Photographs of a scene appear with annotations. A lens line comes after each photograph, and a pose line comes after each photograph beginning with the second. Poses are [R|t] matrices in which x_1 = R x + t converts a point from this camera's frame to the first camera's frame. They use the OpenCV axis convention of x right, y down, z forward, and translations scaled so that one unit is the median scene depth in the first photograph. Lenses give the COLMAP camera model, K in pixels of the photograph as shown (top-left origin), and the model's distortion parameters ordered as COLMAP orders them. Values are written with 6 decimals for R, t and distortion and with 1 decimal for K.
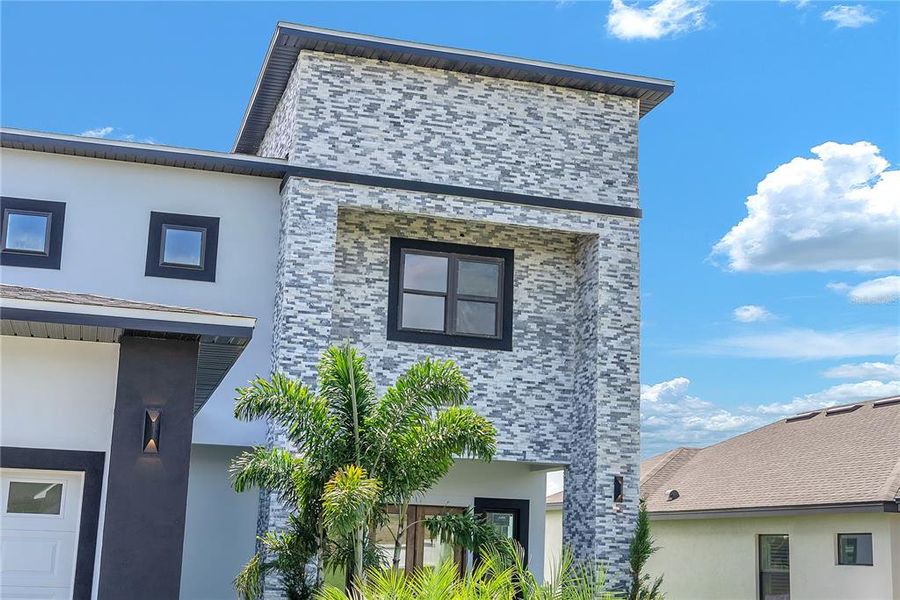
lens RADIAL K [[1198.3, 0, 450.0], [0, 1198.3, 300.0], [0, 0, 1]] dist [0.003915, 0.009446]
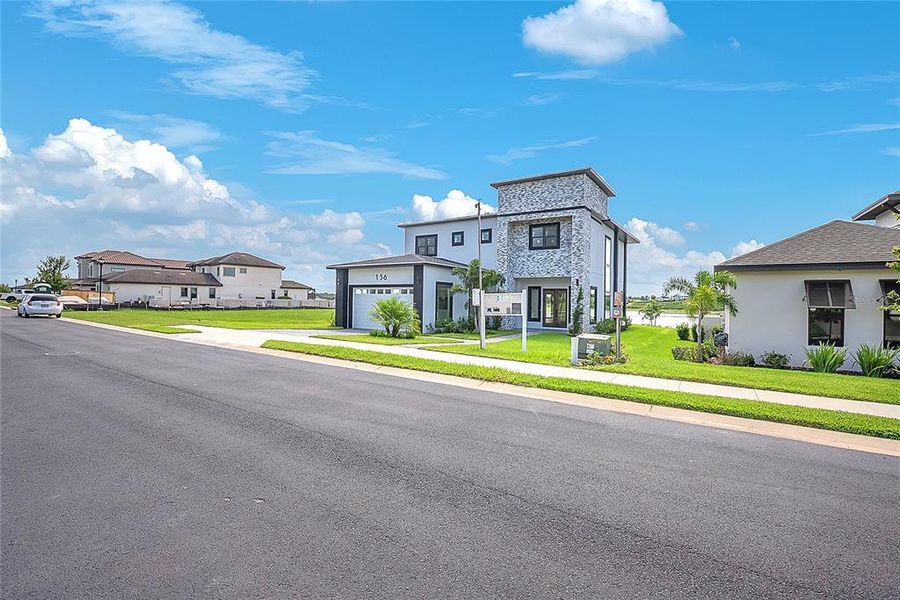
lens RADIAL K [[410.2, 0, 450.0], [0, 410.2, 300.0], [0, 0, 1]] dist [0.000406, 0.000062]
pose [[0.655185, -0.025975, -0.755022, 0.850620], [0.164114, 0.980436, 0.108683, 0.002487], [0.737427, -0.195117, 0.646630, -0.162718]]
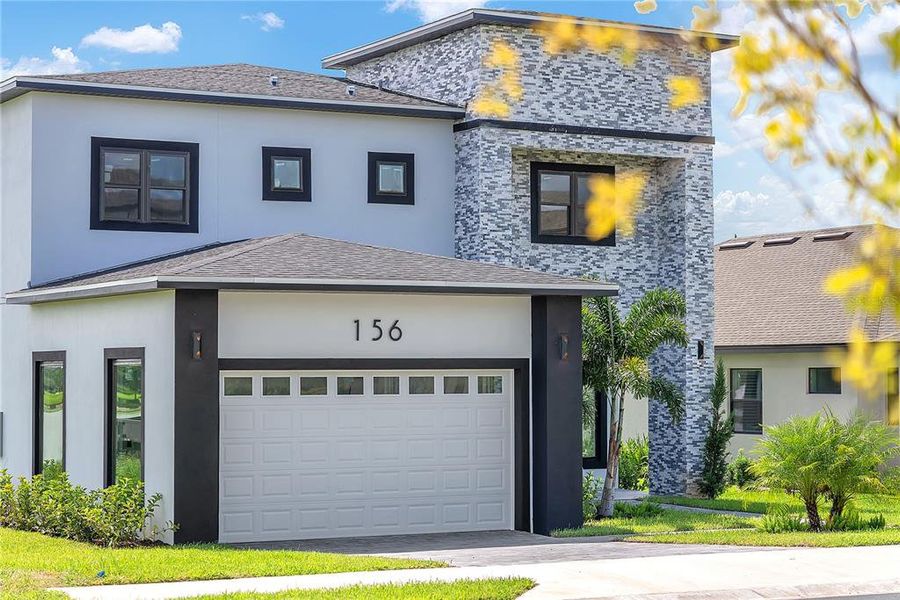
lens RADIAL K [[1971.2, 0, 450.0], [0, 1971.2, 300.0], [0, 0, 1]] dist [0.007394, -0.098603]
pose [[0.972932, -0.028263, 0.229355, -0.638470], [-0.011776, 0.985139, 0.171353, -0.274332], [-0.230790, -0.169415, 0.958141, -1.055905]]
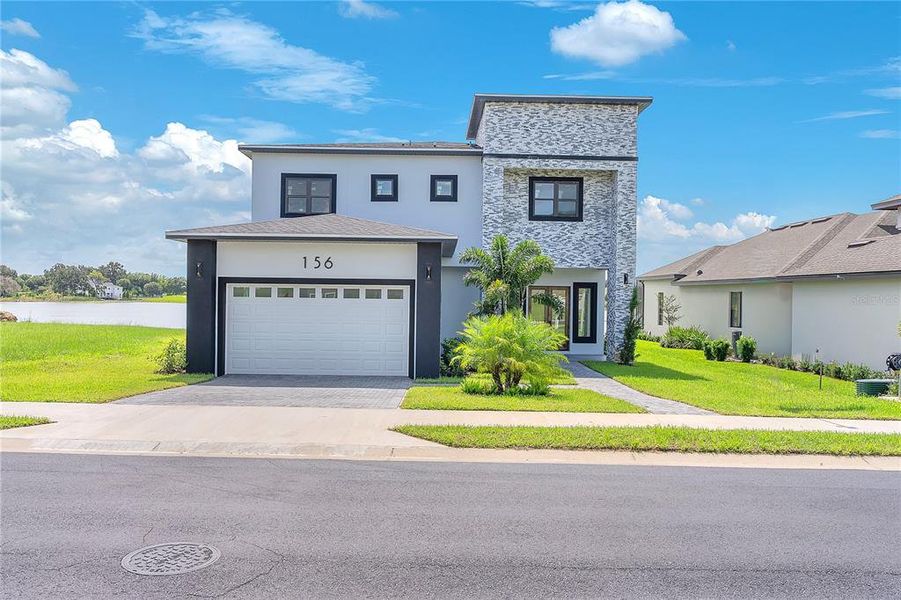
lens RADIAL K [[722.3, 0, 450.5], [0, 722.3, 300.0], [0, 0, 1]] dist [-0.019024, -0.009330]
pose [[0.965864, -0.019781, -0.258293, 0.169953], [0.072832, 0.977597, 0.197482, -0.110176], [0.248600, -0.209553, 0.945667, -0.456851]]
